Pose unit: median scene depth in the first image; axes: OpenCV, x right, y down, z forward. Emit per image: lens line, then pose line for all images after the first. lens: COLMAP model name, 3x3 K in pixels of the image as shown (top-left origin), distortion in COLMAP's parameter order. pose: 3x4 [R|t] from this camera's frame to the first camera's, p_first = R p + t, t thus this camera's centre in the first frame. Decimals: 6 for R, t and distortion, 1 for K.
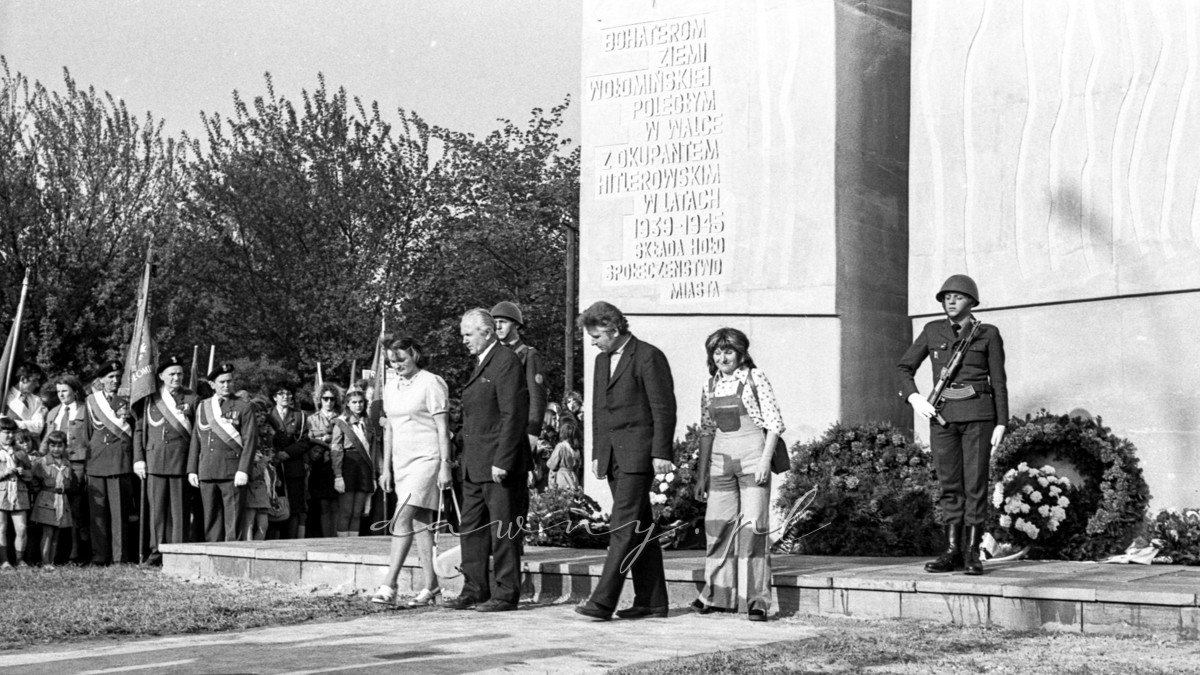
lens RADIAL K [[1813.3, 0, 600.0], [0, 1813.3, 337.5], [0, 0, 1]] dist [-0.015186, -0.114523]
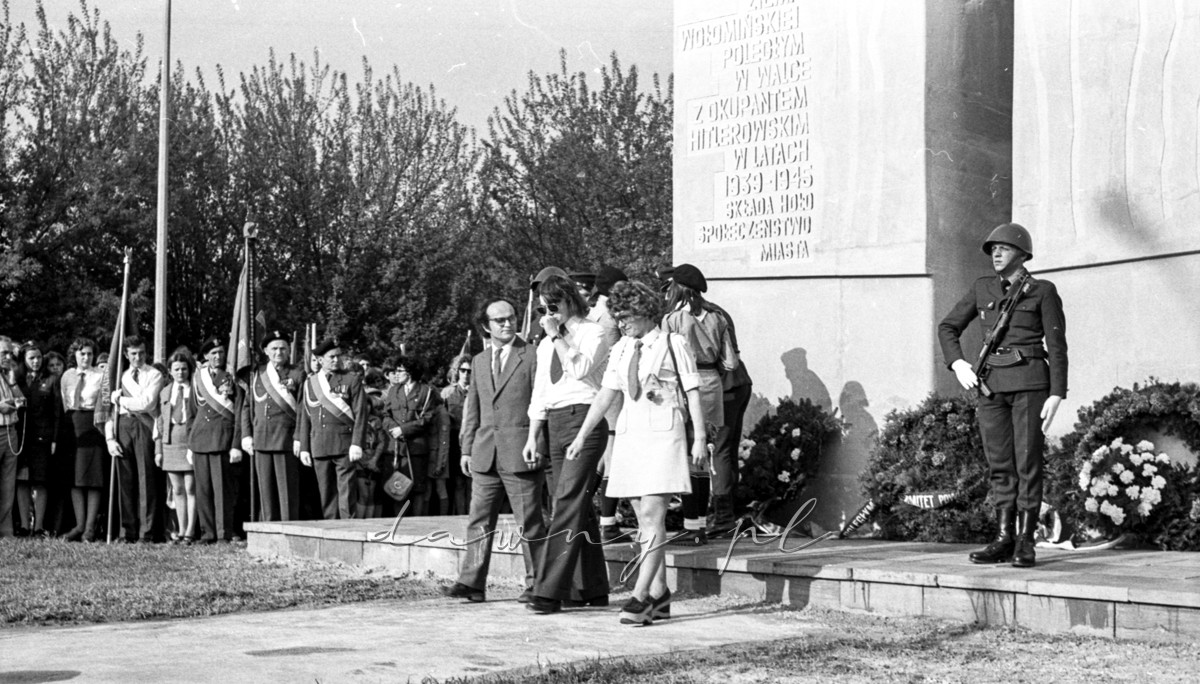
lens RADIAL K [[1777.0, 0, 600.0], [0, 1777.0, 342.0], [0, 0, 1]] dist [0.008683, -0.175244]
pose [[0.980722, -0.013102, -0.194966, 0.143077], [0.016389, 0.999749, 0.015256, 0.005064], [0.194718, -0.018157, 0.980691, 0.099882]]
